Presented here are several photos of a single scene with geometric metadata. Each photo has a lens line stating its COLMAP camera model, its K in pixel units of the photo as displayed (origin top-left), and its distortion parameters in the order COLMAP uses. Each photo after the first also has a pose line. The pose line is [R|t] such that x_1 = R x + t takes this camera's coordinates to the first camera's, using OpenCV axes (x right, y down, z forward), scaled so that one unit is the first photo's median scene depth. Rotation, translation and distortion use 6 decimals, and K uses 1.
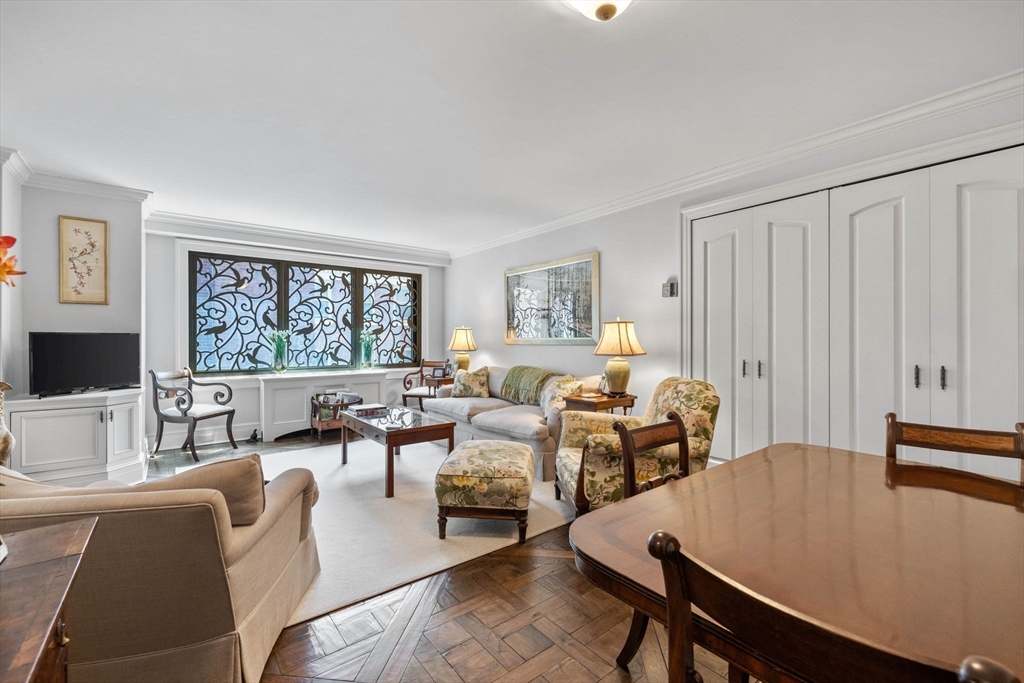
lens RADIAL K [[429.3, 0, 512.0], [0, 429.3, 341.5], [0, 0, 1]] dist [-0.000584, 0.000125]
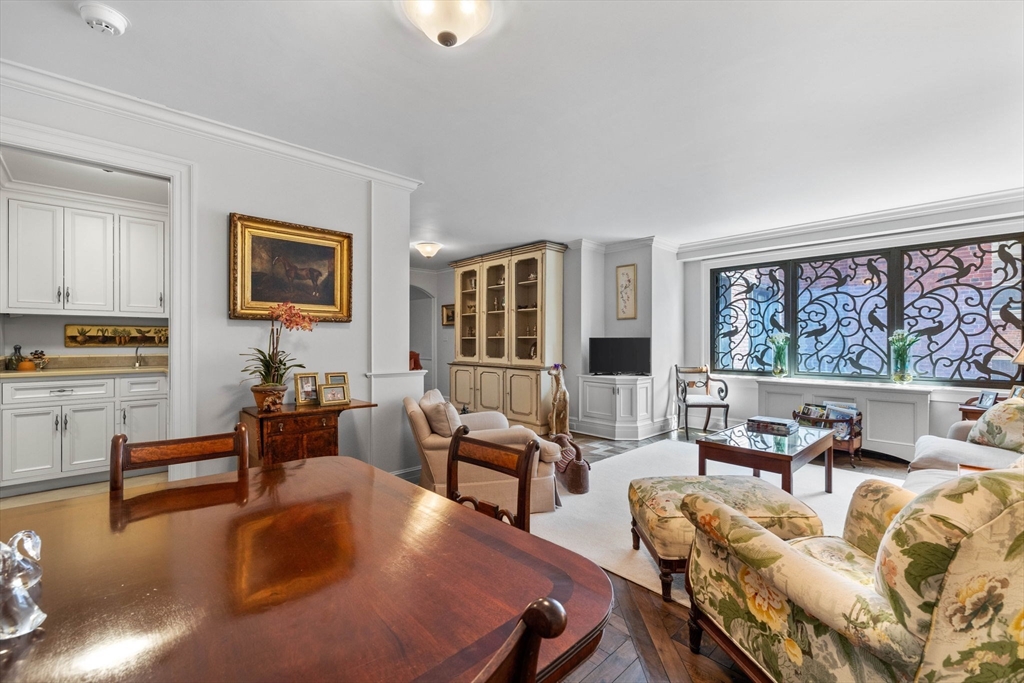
lens RADIAL K [[429.3, 0, 512.0], [0, 429.3, 341.5], [0, 0, 1]] dist [-0.000584, 0.000125]
pose [[0.087660, 0.001195, -0.996150, 0.251627], [-0.006710, 0.999977, 0.000609, -0.001971], [0.996128, 0.006631, 0.087666, 0.207992]]
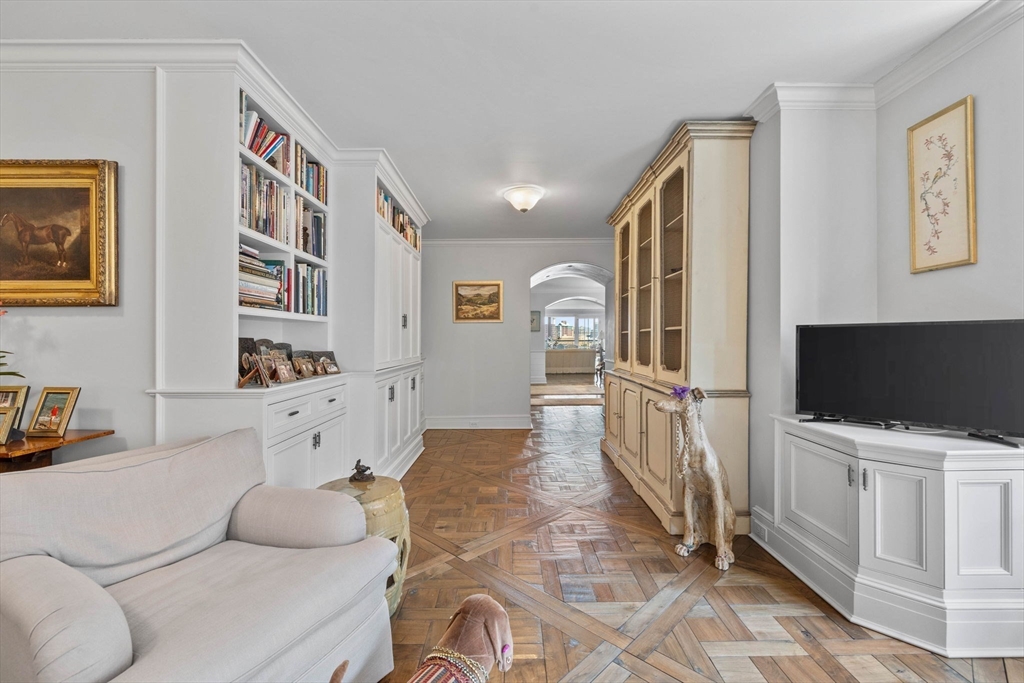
lens RADIAL K [[429.3, 0, 512.0], [0, 429.3, 341.5], [0, 0, 1]] dist [-0.000584, 0.000125]
pose [[-0.612733, 0.005409, -0.790271, -0.108176], [-0.000001, 0.999977, 0.006845, 0.000086], [0.790290, 0.004195, -0.612719, 0.423923]]
